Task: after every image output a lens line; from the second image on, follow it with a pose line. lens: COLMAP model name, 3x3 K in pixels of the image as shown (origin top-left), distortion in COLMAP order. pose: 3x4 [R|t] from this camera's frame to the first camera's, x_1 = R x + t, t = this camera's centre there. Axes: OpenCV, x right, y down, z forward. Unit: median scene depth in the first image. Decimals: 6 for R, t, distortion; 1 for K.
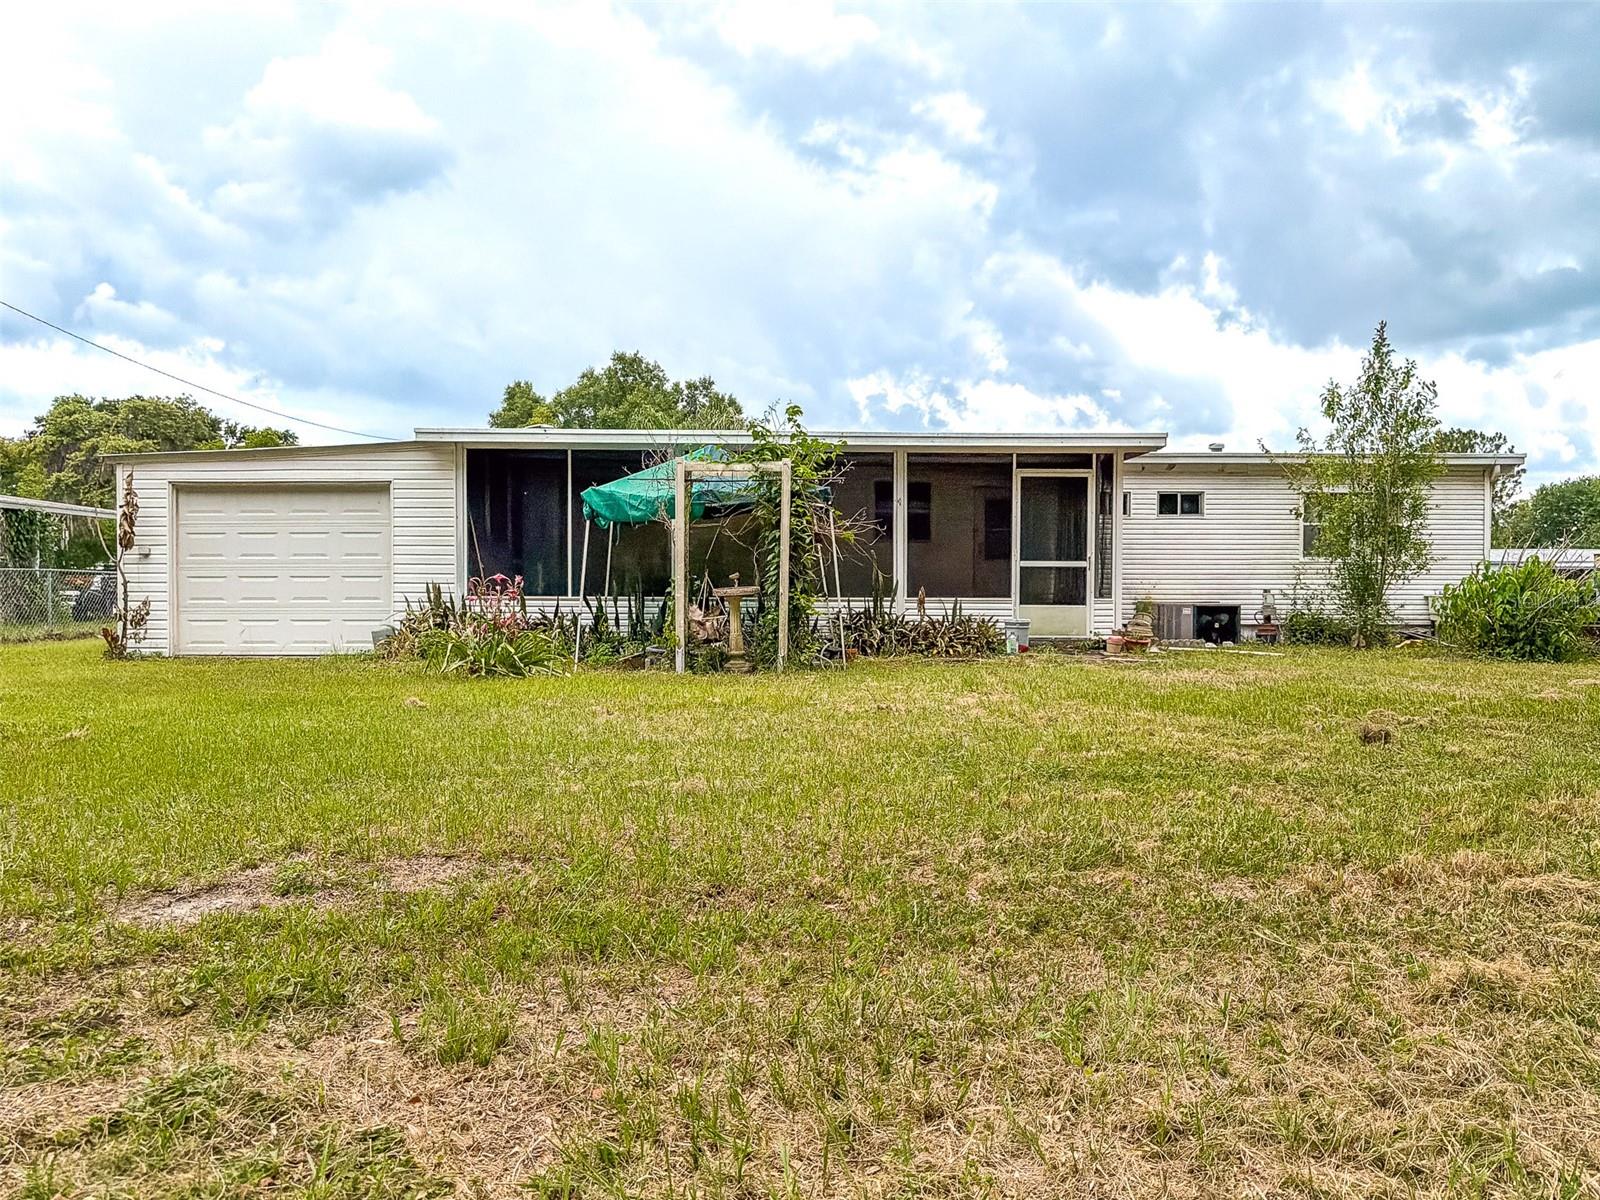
lens RADIAL K [[1130.6, 0, 785.7], [0, 1130.6, 601.8], [0, 0, 1]] dist [-0.009991, -0.010185]
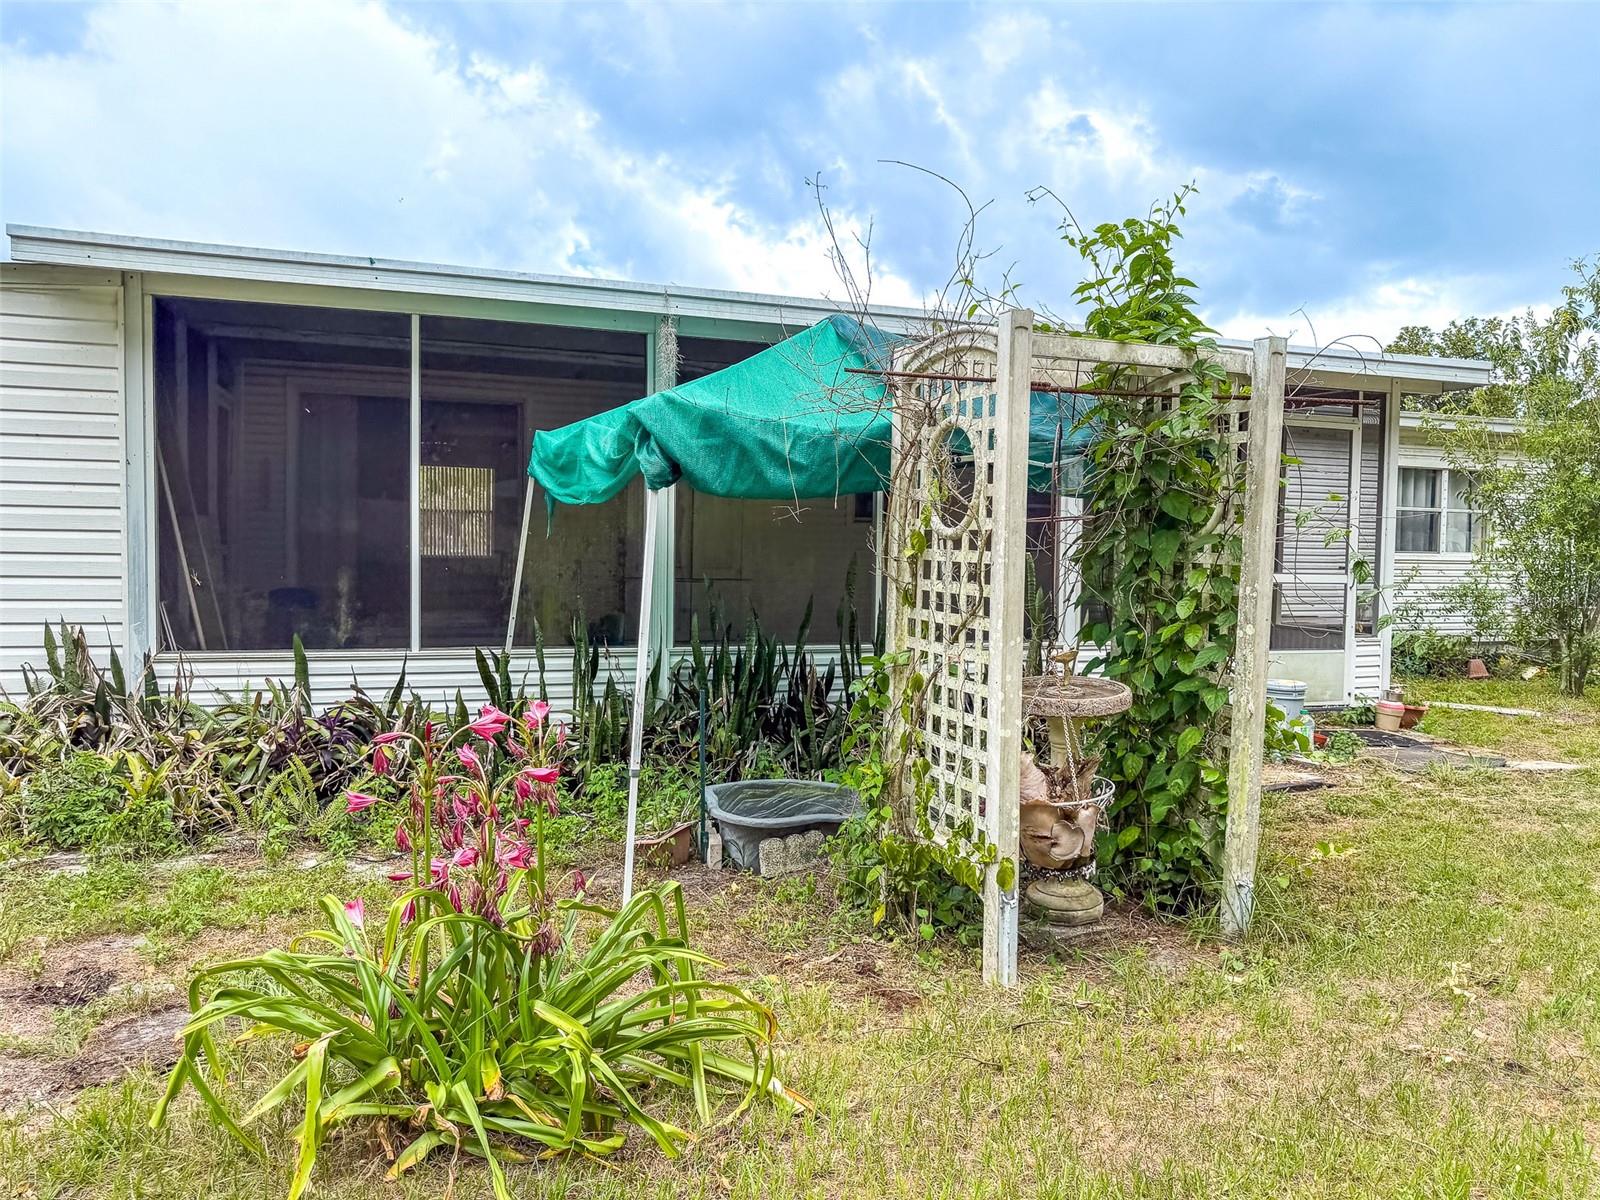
lens RADIAL K [[1130.6, 0, 812.0], [0, 1130.6, 598.0], [0, 0, 1]] dist [-0.009991, -0.010185]
pose [[0.945208, -0.003861, 0.326445, -0.190833], [-0.008666, 0.999281, 0.036909, -0.042893], [-0.326353, -0.037716, 0.944495, 0.536048]]
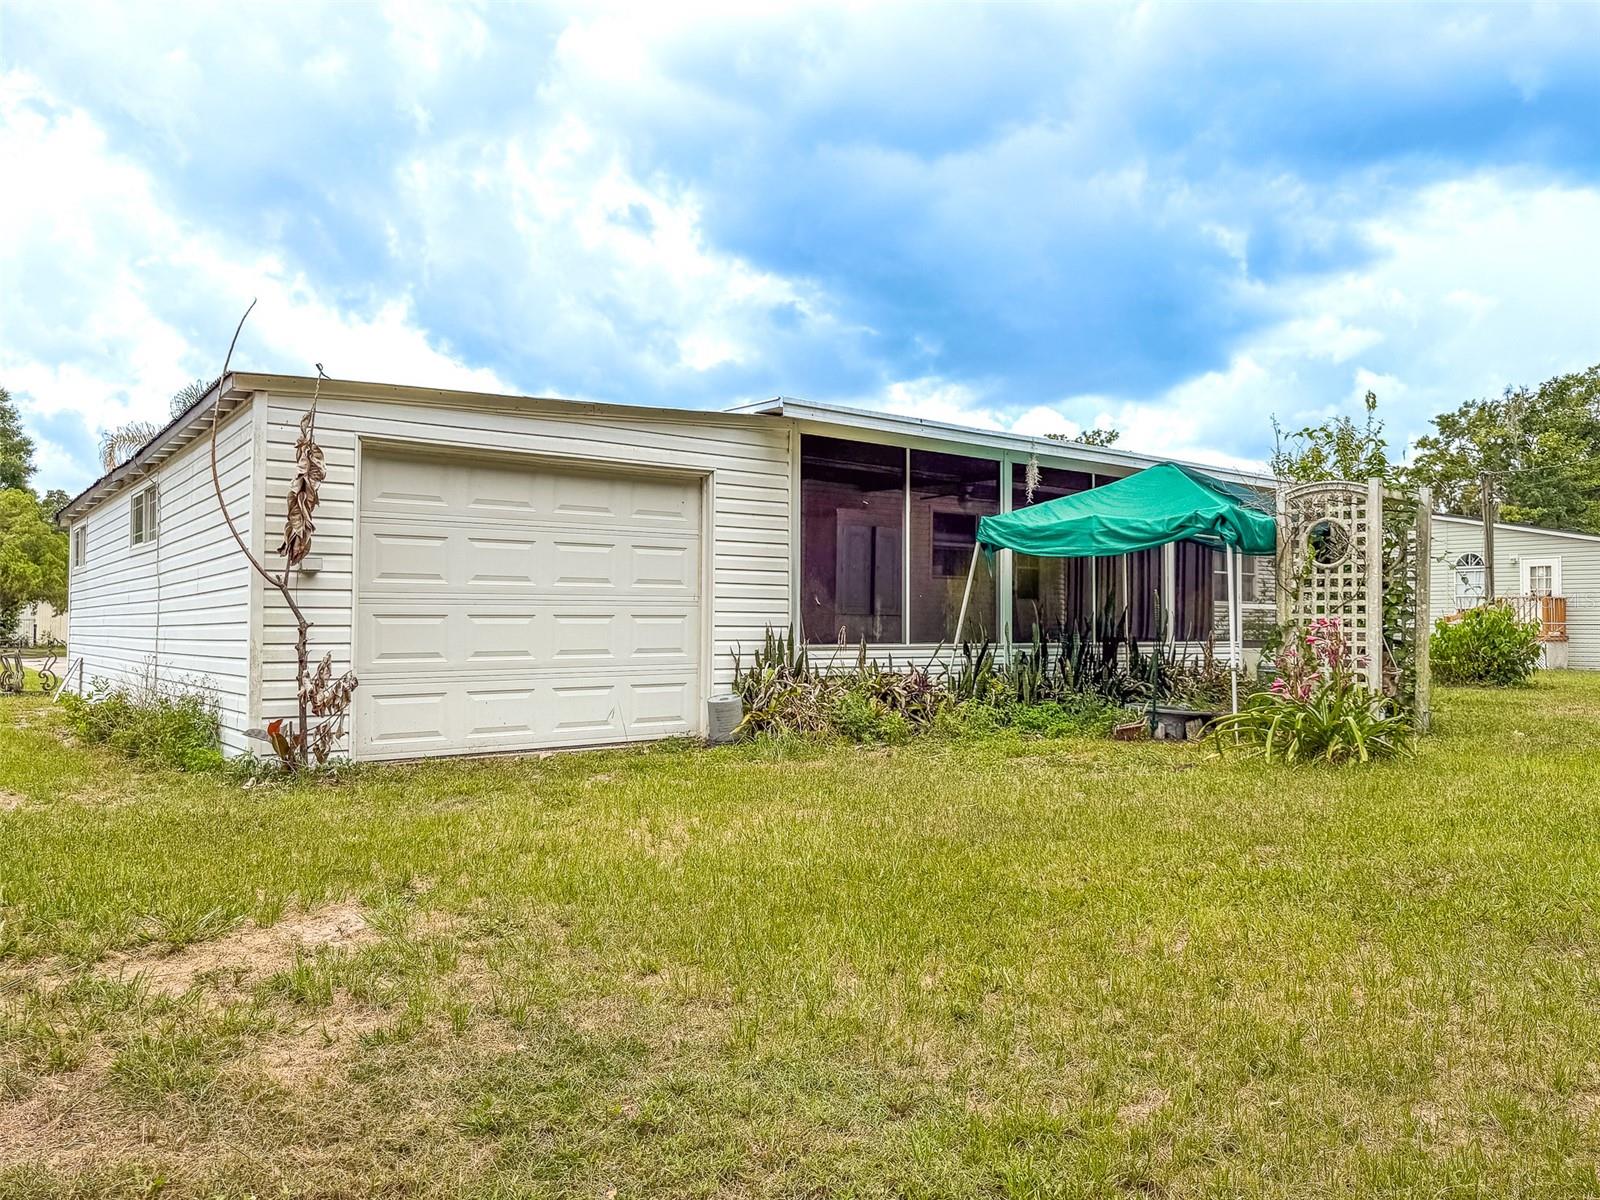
lens RADIAL K [[1130.6, 0, 791.7], [0, 1130.6, 605.5], [0, 0, 1]] dist [-0.009991, -0.010185]
pose [[0.792588, 0.009848, 0.609678, -0.722380], [0.008361, 0.999600, -0.027016, -0.010643], [-0.609700, 0.026510, 0.792189, 0.457866]]
